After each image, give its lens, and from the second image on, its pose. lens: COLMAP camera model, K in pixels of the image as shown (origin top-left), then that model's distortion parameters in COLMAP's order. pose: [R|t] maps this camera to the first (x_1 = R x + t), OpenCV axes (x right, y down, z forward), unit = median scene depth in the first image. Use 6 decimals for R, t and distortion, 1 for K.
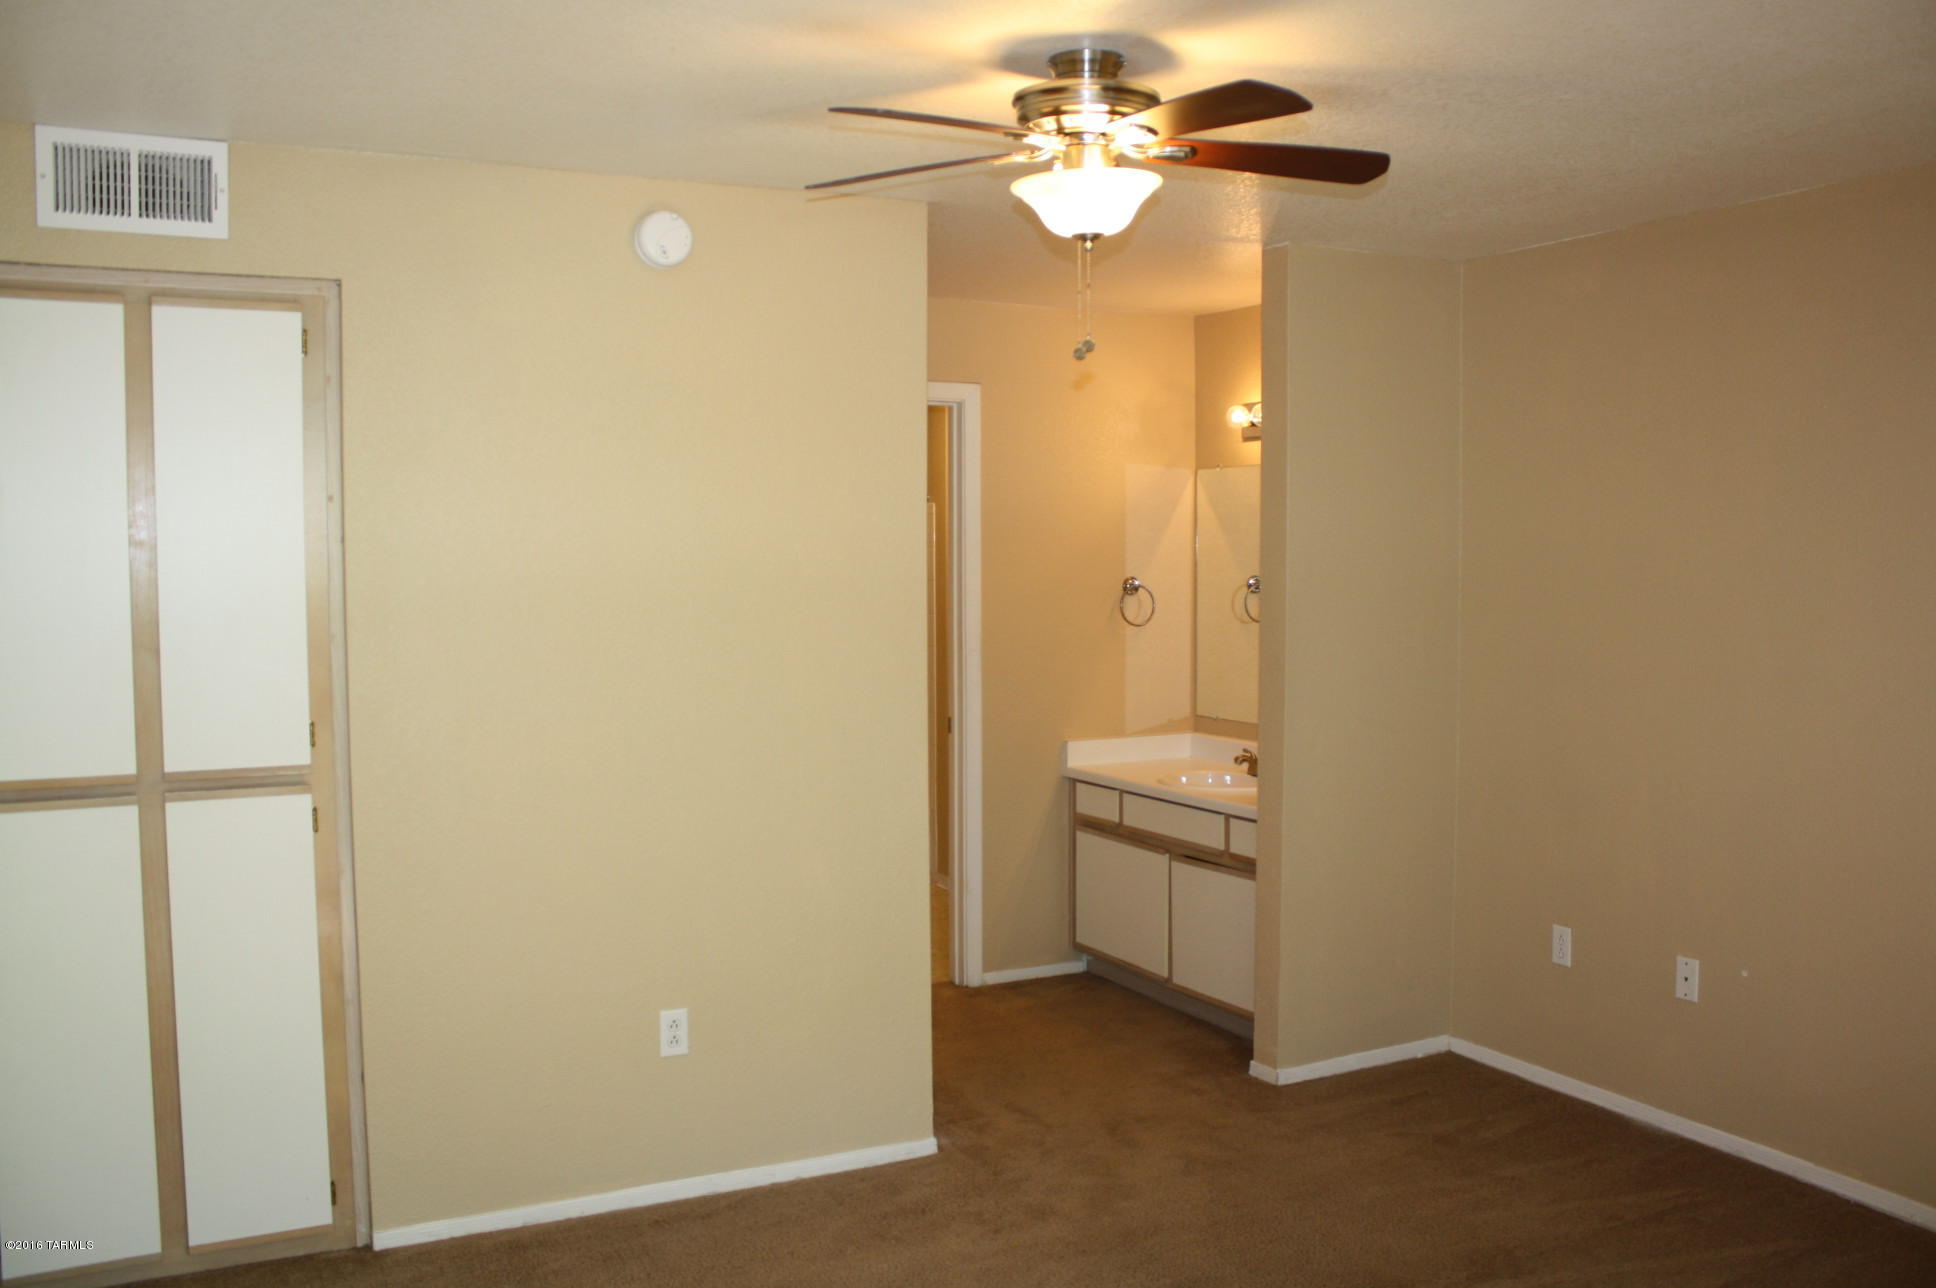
lens RADIAL K [[1650.9, 0, 967.9], [0, 1650.9, 647.3], [0, 0, 1]] dist [-0.162566, 0.147434]
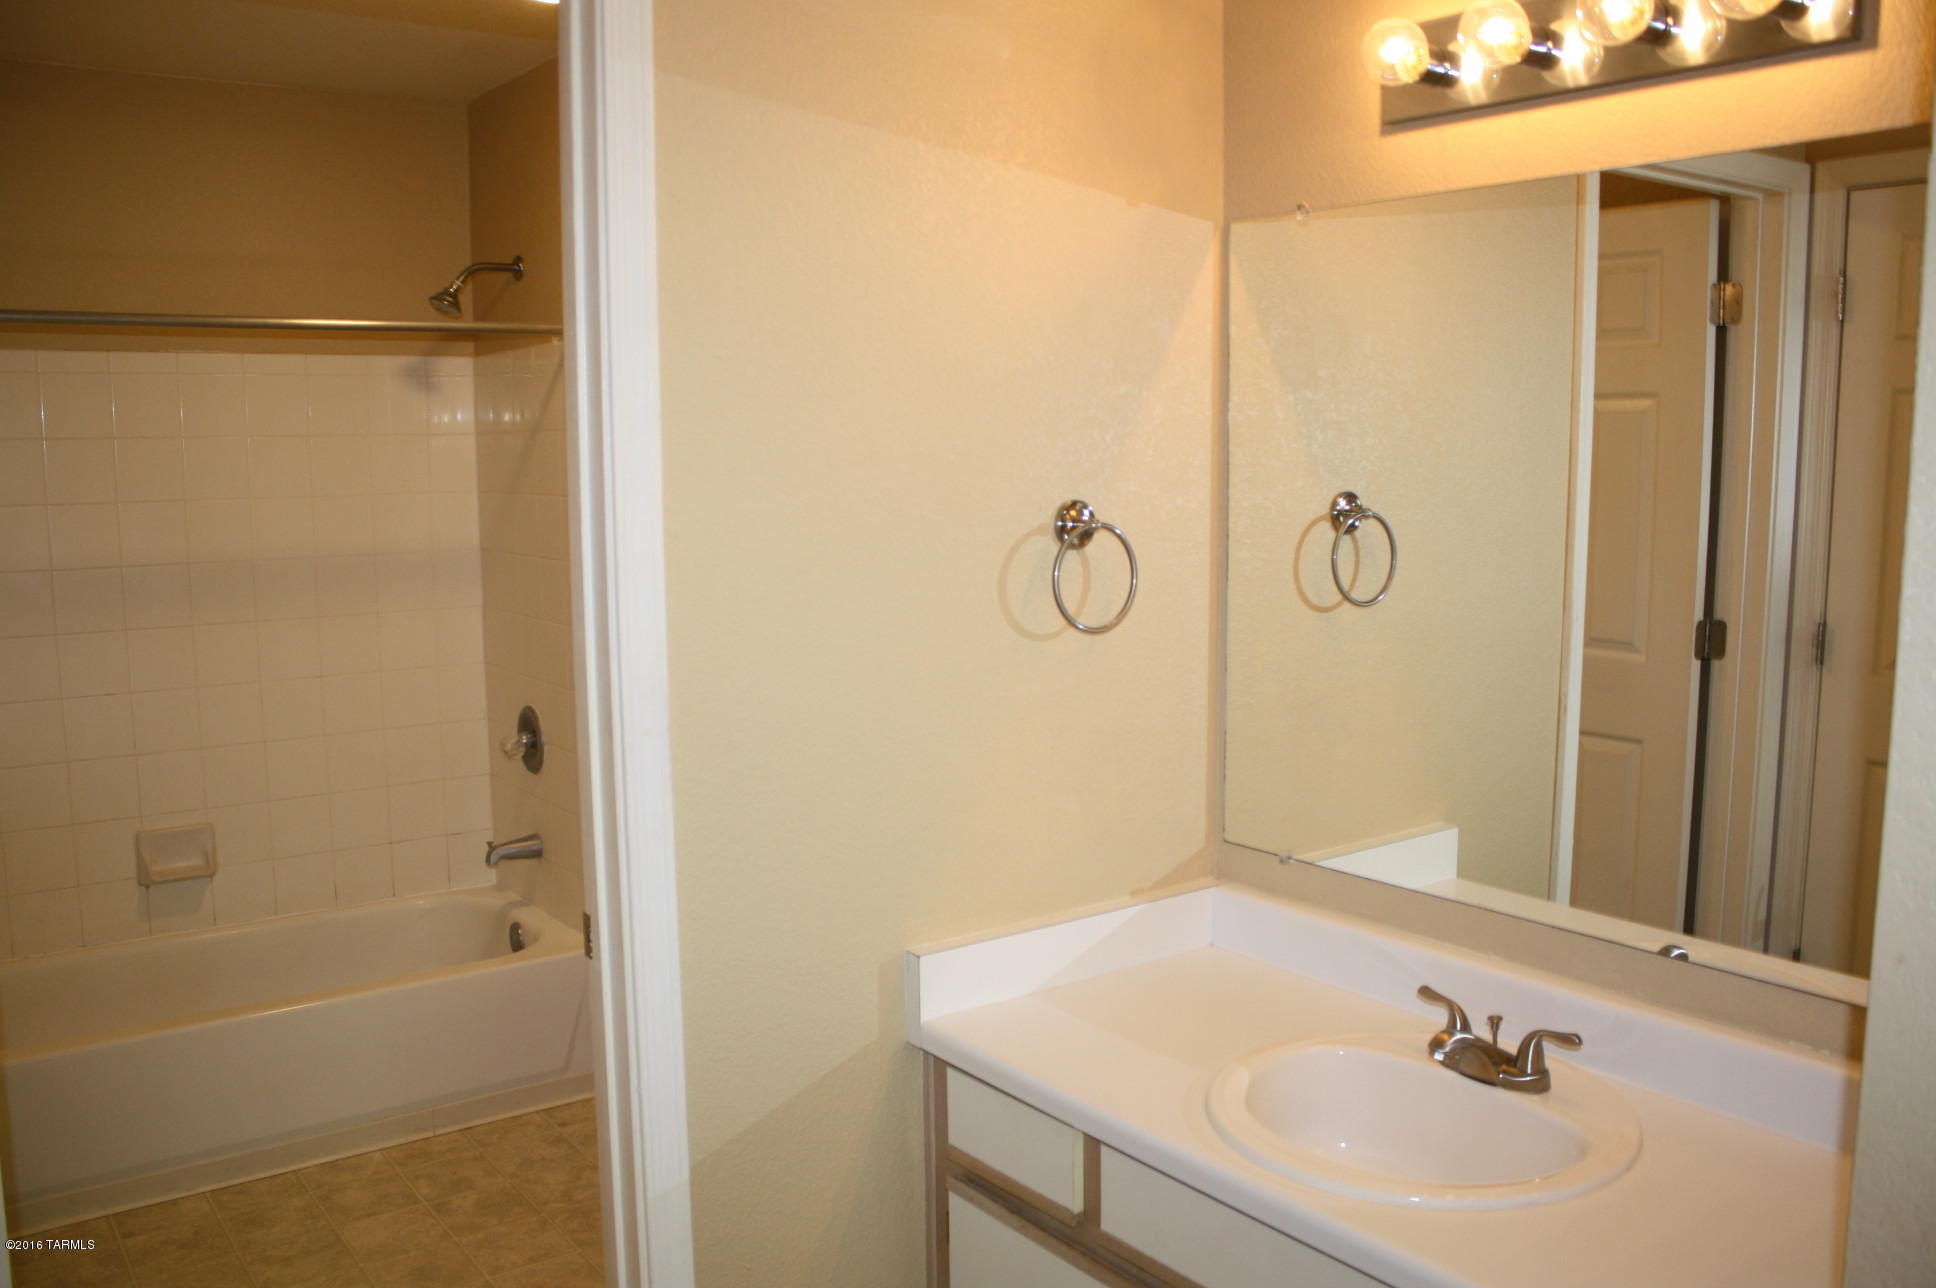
lens RADIAL K [[1650.9, 0, 978.4], [0, 1650.9, 649.4], [0, 0, 1]] dist [-0.162566, 0.147434]
pose [[0.990956, -0.023391, 0.132130, 0.045576], [0.016212, 0.998347, 0.055149, -0.051032], [-0.133202, -0.052508, 0.989697, 1.084098]]
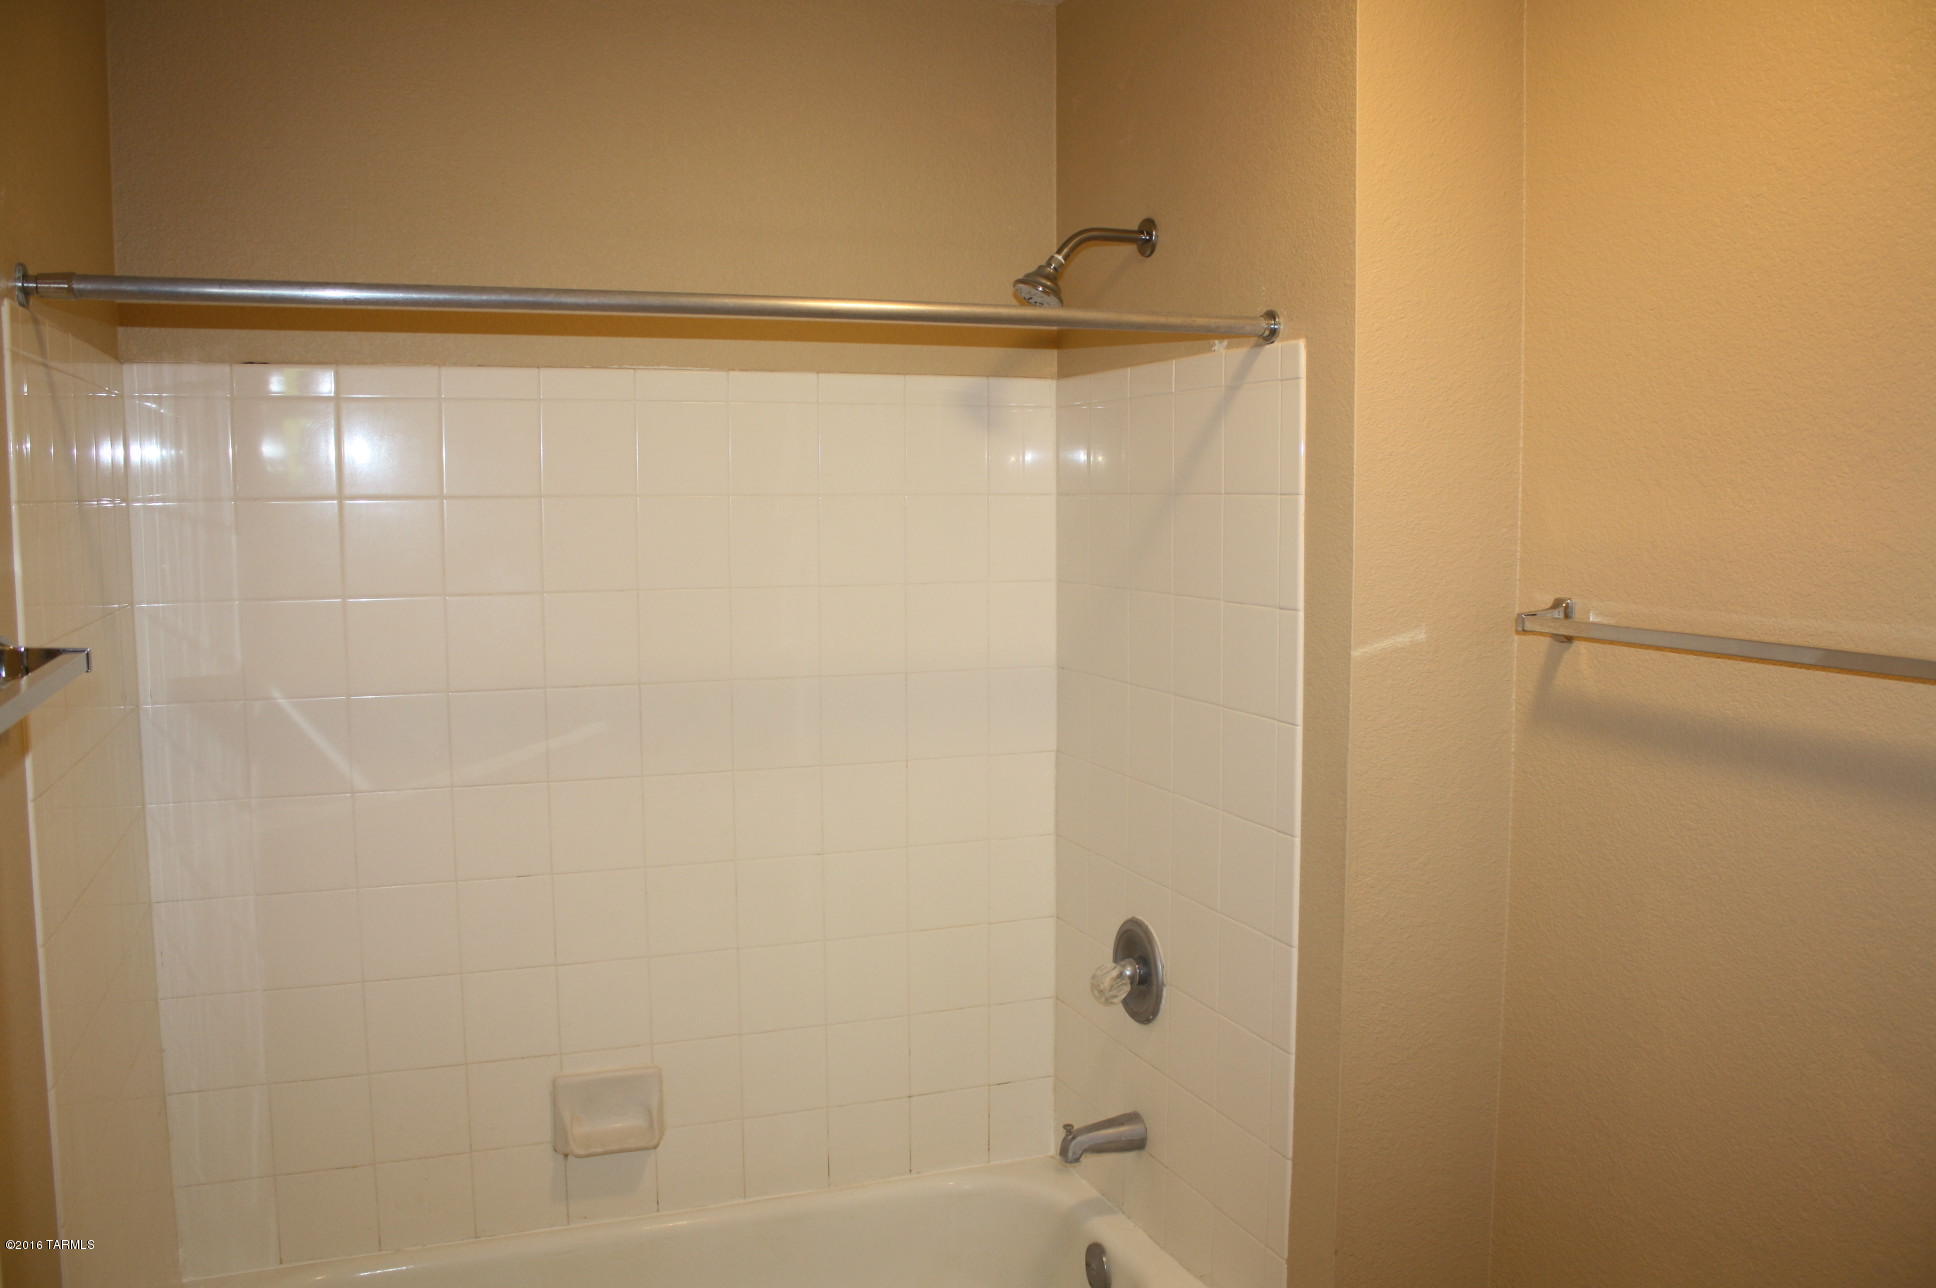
lens RADIAL K [[1650.9, 0, 964.8], [0, 1650.9, 638.4], [0, 0, 1]] dist [-0.162566, 0.147434]
pose [[0.991591, 0.007053, -0.129219, -0.102592], [-0.005142, 0.999873, 0.015117, -0.091684], [0.129310, -0.014326, 0.991501, 1.525781]]
